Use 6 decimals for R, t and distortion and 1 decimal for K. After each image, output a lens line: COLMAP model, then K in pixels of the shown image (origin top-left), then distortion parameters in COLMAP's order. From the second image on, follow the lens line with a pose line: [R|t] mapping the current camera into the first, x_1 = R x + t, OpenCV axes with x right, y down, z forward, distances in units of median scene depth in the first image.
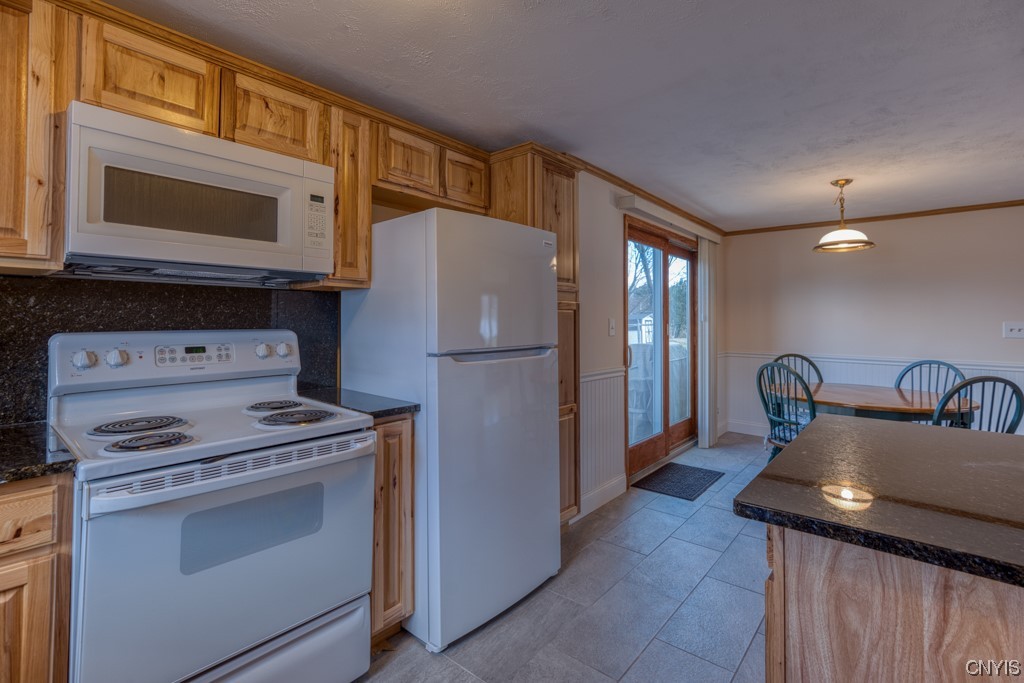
lens RADIAL K [[478.0, 0, 516.8], [0, 478.0, 307.7], [0, 0, 1]] dist [-0.020467, 0.011145]
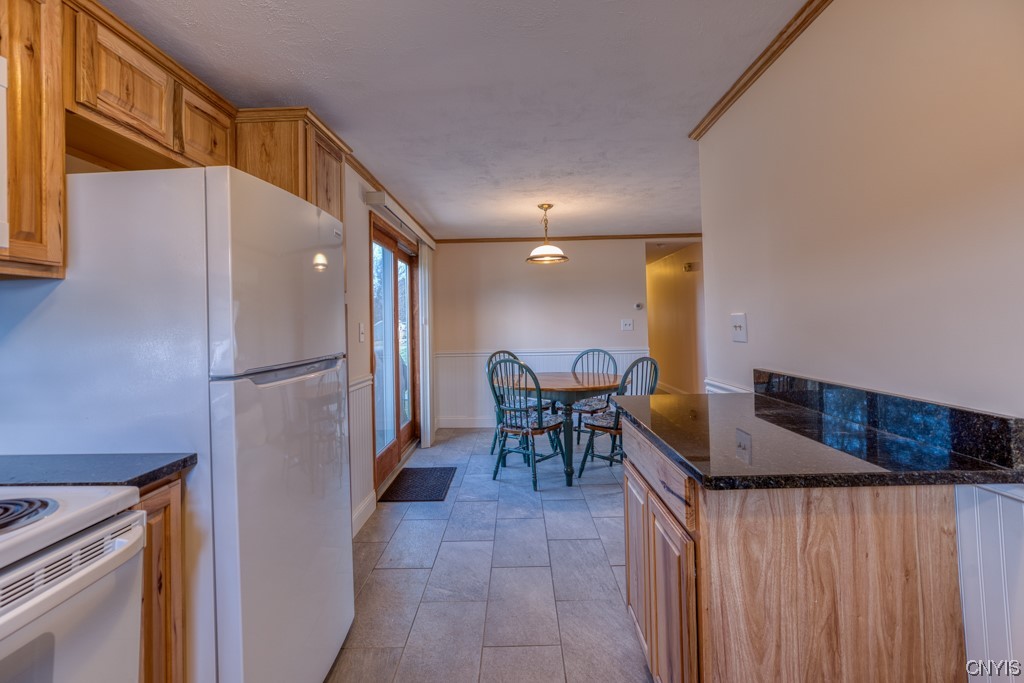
lens RADIAL K [[478.0, 0, 516.8], [0, 478.0, 307.7], [0, 0, 1]] dist [-0.020467, 0.011145]
pose [[0.772791, -0.002644, 0.634655, -0.210870], [0.009717, 0.999923, -0.007667, 0.004981], [-0.634586, 0.012092, 0.772757, 0.149675]]
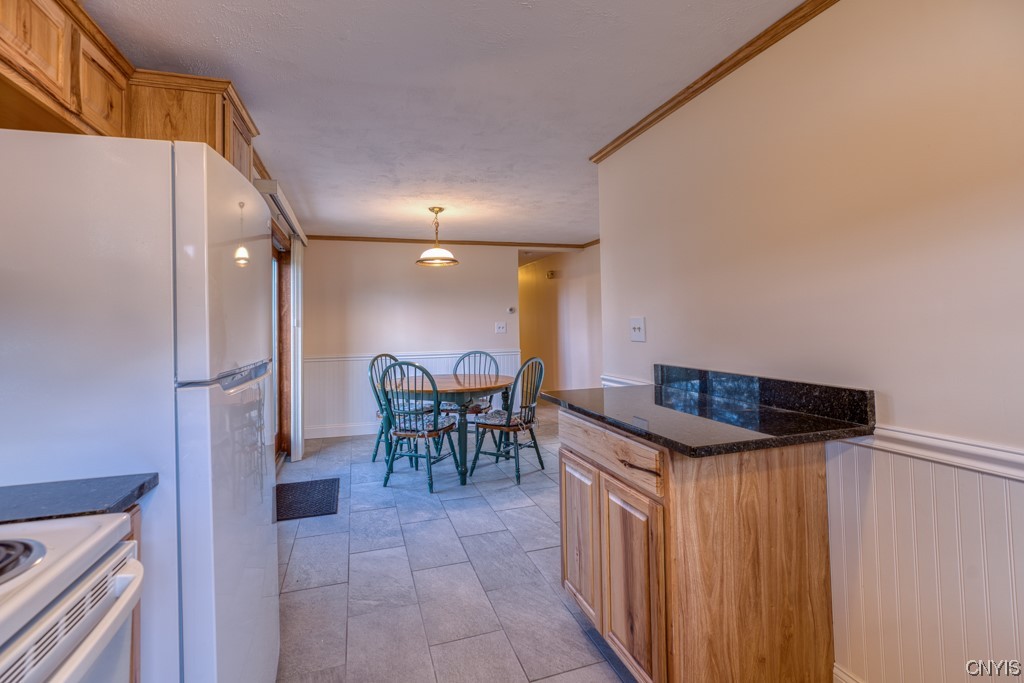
lens RADIAL K [[478.0, 0, 516.8], [0, 478.0, 307.7], [0, 0, 1]] dist [-0.020467, 0.011145]
pose [[0.528226, 0.013029, 0.849004, -0.350317], [-0.001835, 0.999897, -0.014203, 0.007875], [-0.849102, 0.005944, 0.528196, 0.250956]]
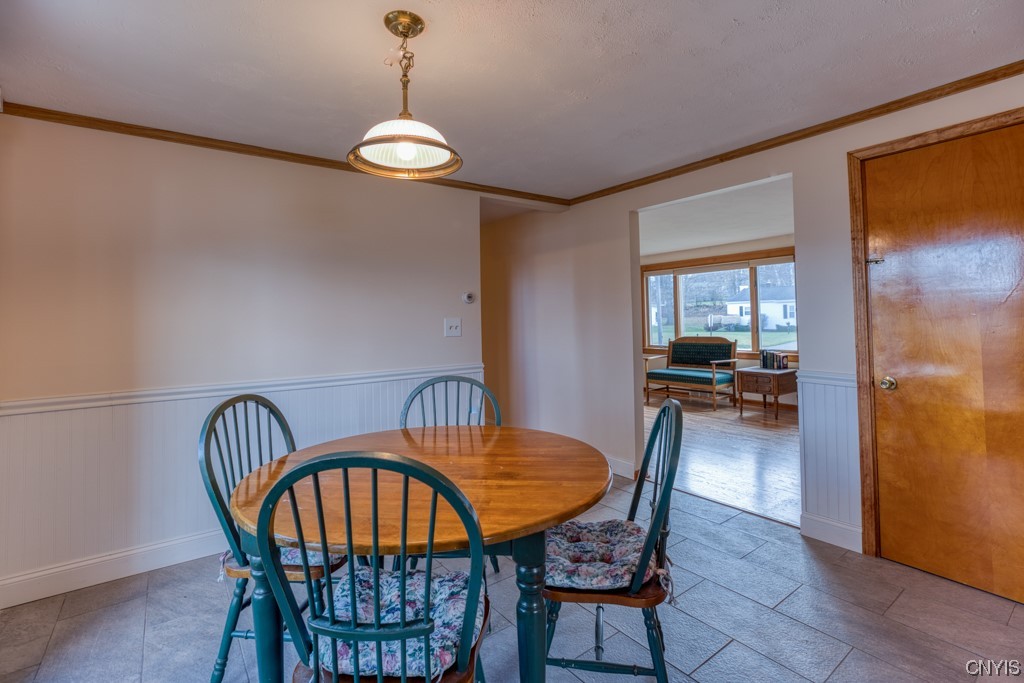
lens RADIAL K [[478.0, 0, 516.8], [0, 478.0, 307.7], [0, 0, 1]] dist [-0.020467, 0.011145]
pose [[0.235504, 0.013698, 0.971777, 0.359763], [-0.001990, 0.999905, -0.013612, 0.036497], [-0.971871, 0.001272, 0.235509, 1.107499]]
